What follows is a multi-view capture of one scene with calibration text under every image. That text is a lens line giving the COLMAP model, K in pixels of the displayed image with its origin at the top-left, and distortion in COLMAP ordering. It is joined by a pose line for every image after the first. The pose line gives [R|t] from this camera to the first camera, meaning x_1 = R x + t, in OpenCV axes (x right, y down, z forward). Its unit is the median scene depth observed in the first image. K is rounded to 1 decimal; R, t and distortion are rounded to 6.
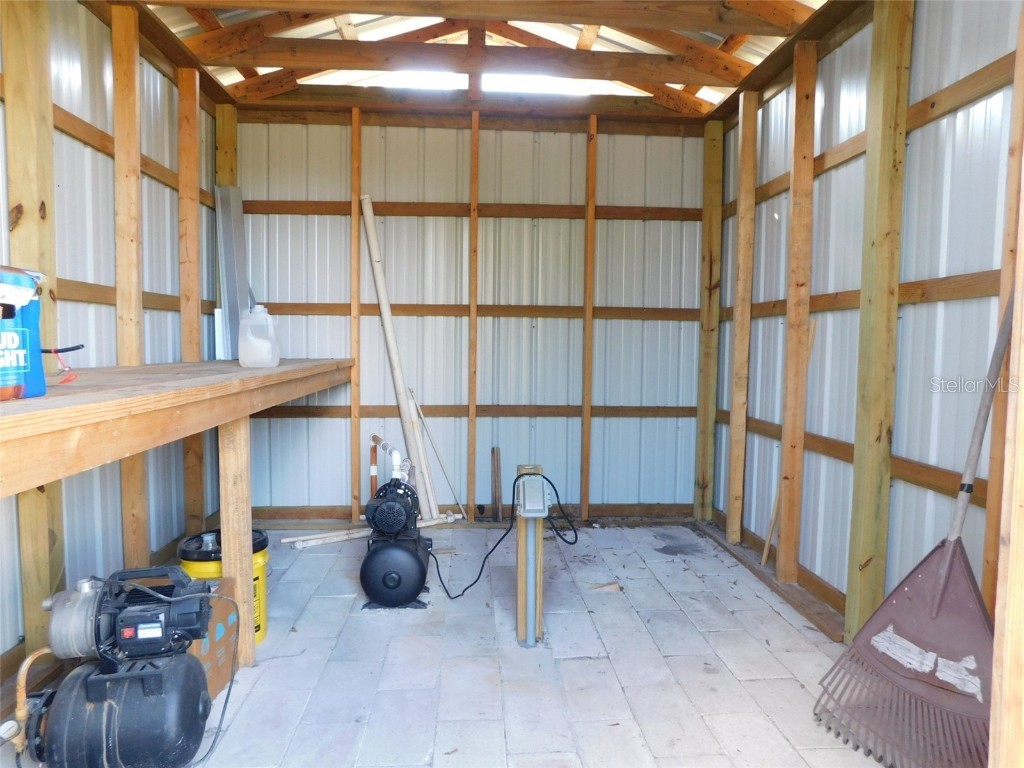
lens RADIAL K [[687.1, 0, 504.2], [0, 687.1, 384.8], [0, 0, 1]] dist [-0.064072, 0.057328]
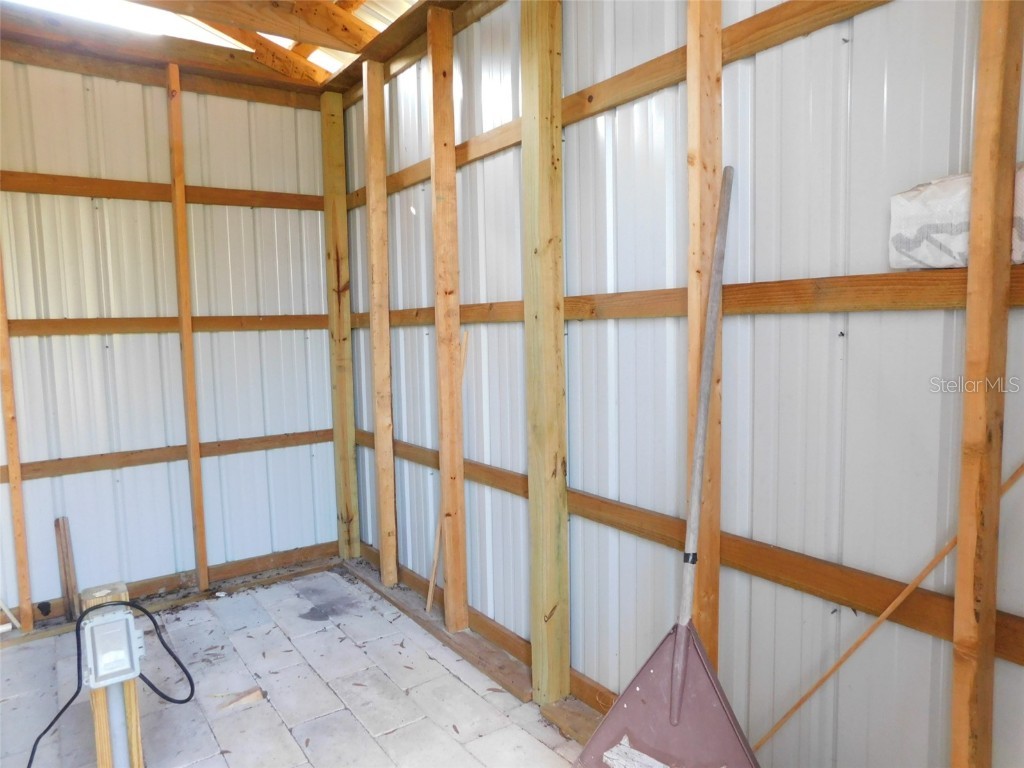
lens RADIAL K [[687.1, 0, 509.9], [0, 687.1, 375.8], [0, 0, 1]] dist [-0.064072, 0.057328]
pose [[0.847560, -0.075557, 0.525293, 0.031182], [0.069275, 0.997096, 0.031645, -0.056045], [-0.526158, 0.009569, 0.850333, 0.191578]]
